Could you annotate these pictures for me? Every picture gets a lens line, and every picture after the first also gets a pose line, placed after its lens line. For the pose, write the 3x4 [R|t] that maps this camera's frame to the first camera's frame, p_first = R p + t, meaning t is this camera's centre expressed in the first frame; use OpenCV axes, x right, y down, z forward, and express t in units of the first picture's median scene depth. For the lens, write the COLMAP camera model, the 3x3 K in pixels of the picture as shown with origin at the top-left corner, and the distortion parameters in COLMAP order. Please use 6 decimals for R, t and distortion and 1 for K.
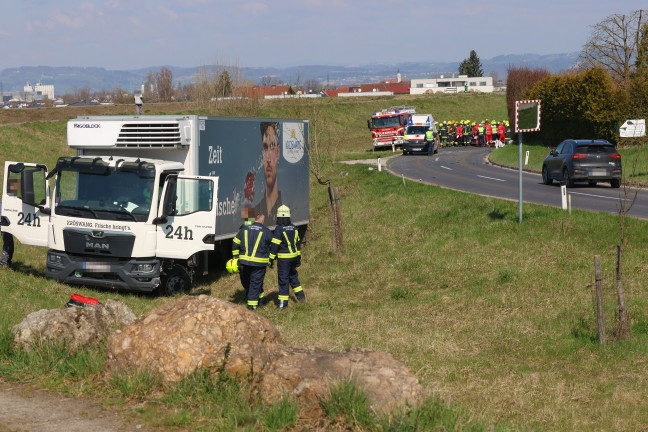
lens RADIAL K [[1585.1, 0, 324.0], [0, 1585.1, 216.0], [0, 0, 1]] dist [0.066191, -6.199317]
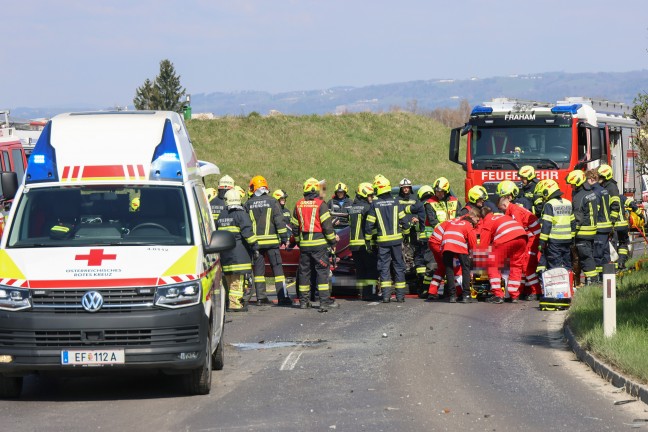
lens RADIAL K [[1585.1, 0, 324.0], [0, 1585.1, 216.0], [0, 0, 1]] dist [0.066191, -6.199317]
pose [[0.971466, 0.001607, 0.237175, 0.045277], [0.013973, 0.997852, -0.063994, -0.044579], [-0.236768, 0.065482, 0.969357, 0.854140]]
